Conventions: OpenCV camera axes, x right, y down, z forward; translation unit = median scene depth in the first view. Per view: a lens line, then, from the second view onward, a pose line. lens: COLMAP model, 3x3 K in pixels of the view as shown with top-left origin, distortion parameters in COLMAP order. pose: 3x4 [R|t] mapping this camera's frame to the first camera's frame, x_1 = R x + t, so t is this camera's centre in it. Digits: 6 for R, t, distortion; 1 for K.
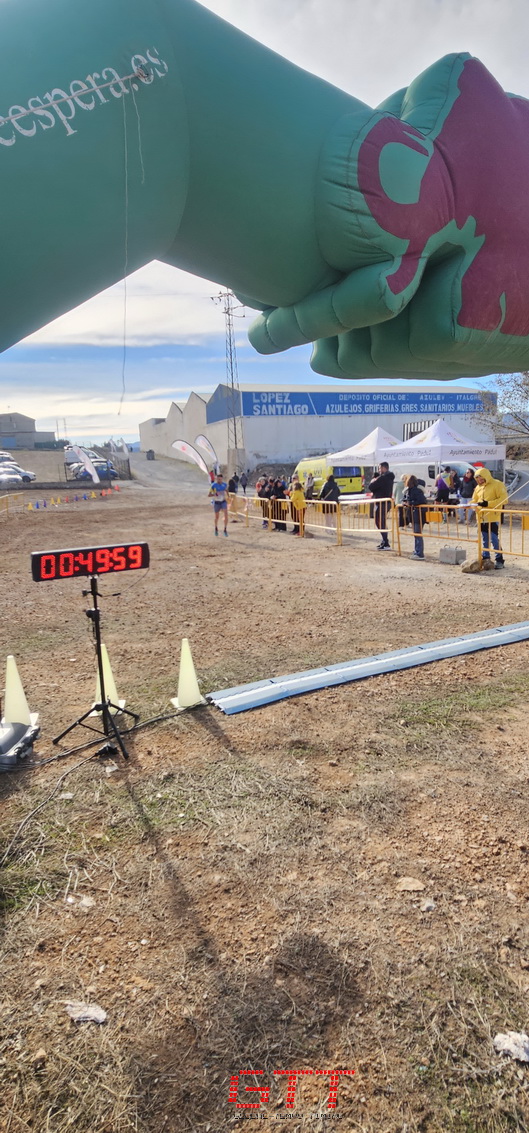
lens RADIAL K [[558.4, 0, 264.9], [0, 558.4, 569.9], [0, 0, 1]] dist [-0.000189, 0.000493]
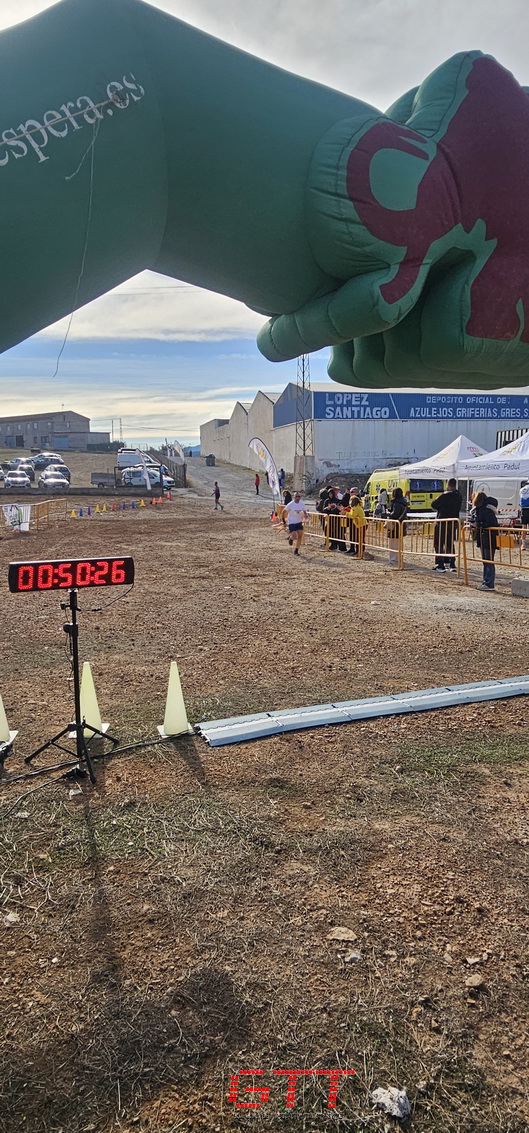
lens RADIAL K [[641.2, 0, 265.4], [0, 641.2, 567.5], [0, 0, 1]] dist [0.002150, -0.002546]
pose [[0.992797, 0.041569, -0.112363, 0.148905], [-0.046056, 0.998230, -0.037635, -0.001042], [0.110600, 0.042539, 0.992954, -0.067658]]
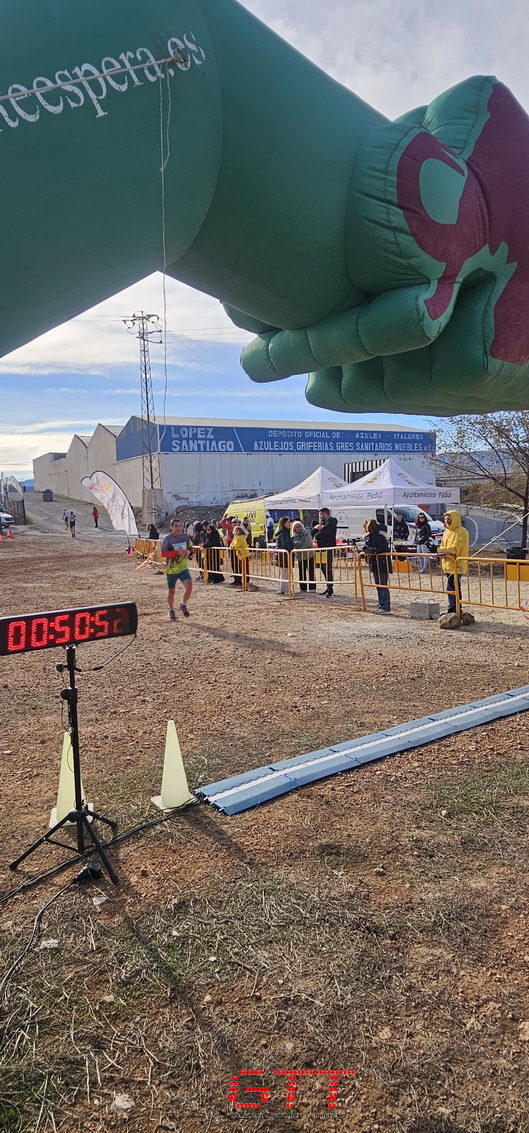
lens RADIAL K [[641.2, 0, 265.4], [0, 641.2, 567.5], [0, 0, 1]] dist [0.002150, -0.002546]
pose [[0.991344, -0.007890, 0.131053, -0.154005], [0.019992, 0.995624, -0.091284, -0.011662], [-0.129759, 0.093114, 0.987164, 0.056748]]
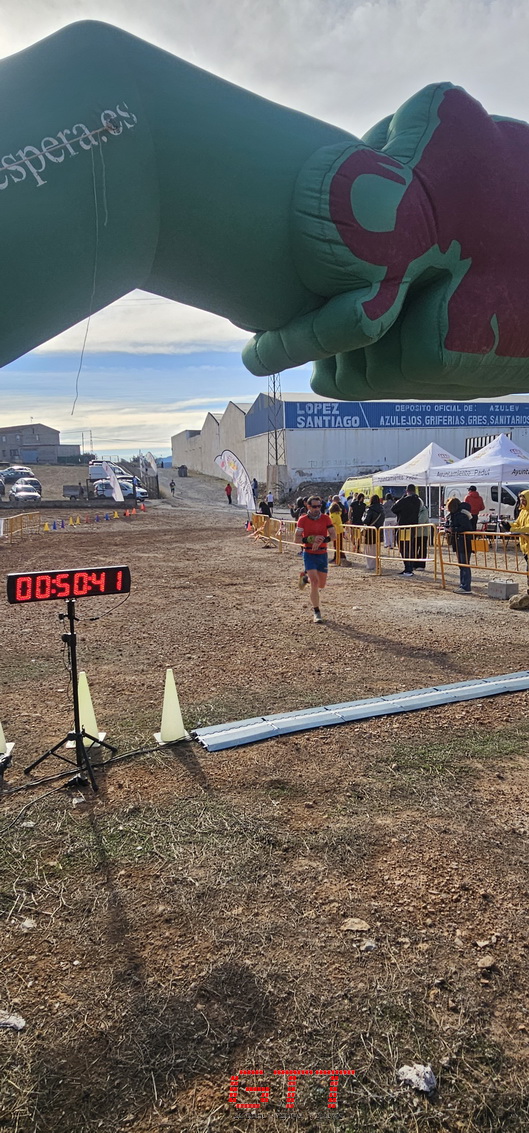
lens RADIAL K [[640.3, 0, 265.6], [0, 640.3, 566.7], [0, 0, 1]] dist [0.001501, -0.001995]
pose [[0.997254, 0.018348, -0.071747, 0.113329], [-0.022320, 0.998239, -0.054961, 0.007515], [0.070612, 0.056411, 0.995907, -0.094544]]
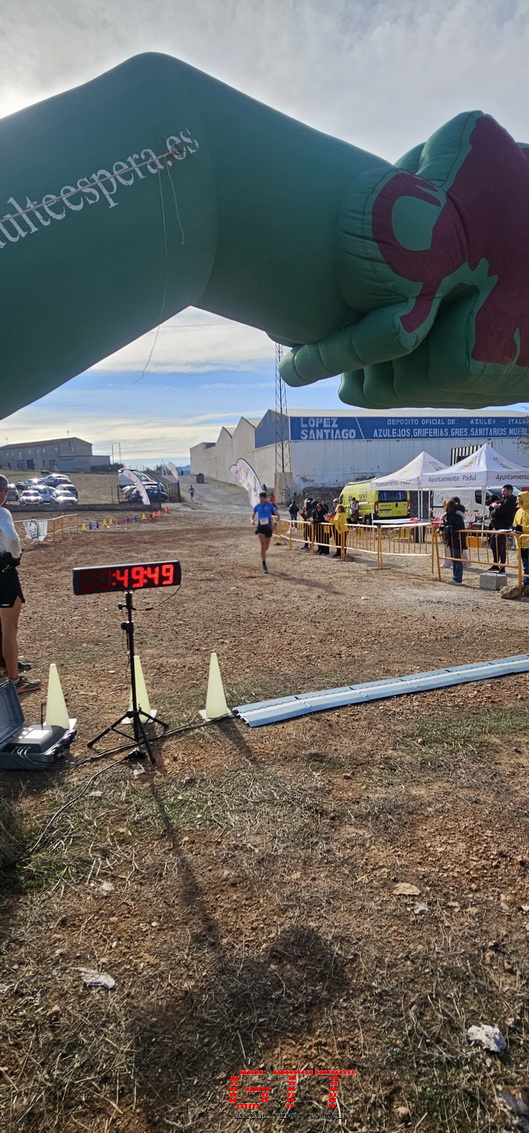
lens RADIAL K [[558.1, 0, 266.1], [0, 558.1, 569.7], [0, 0, 1]] dist [-0.000060, -0.000474]
pose [[0.996550, 0.017340, -0.081166, 0.046582], [-0.020651, 0.998981, -0.040128, 0.006801], [0.080387, 0.041665, 0.995893, -0.059527]]
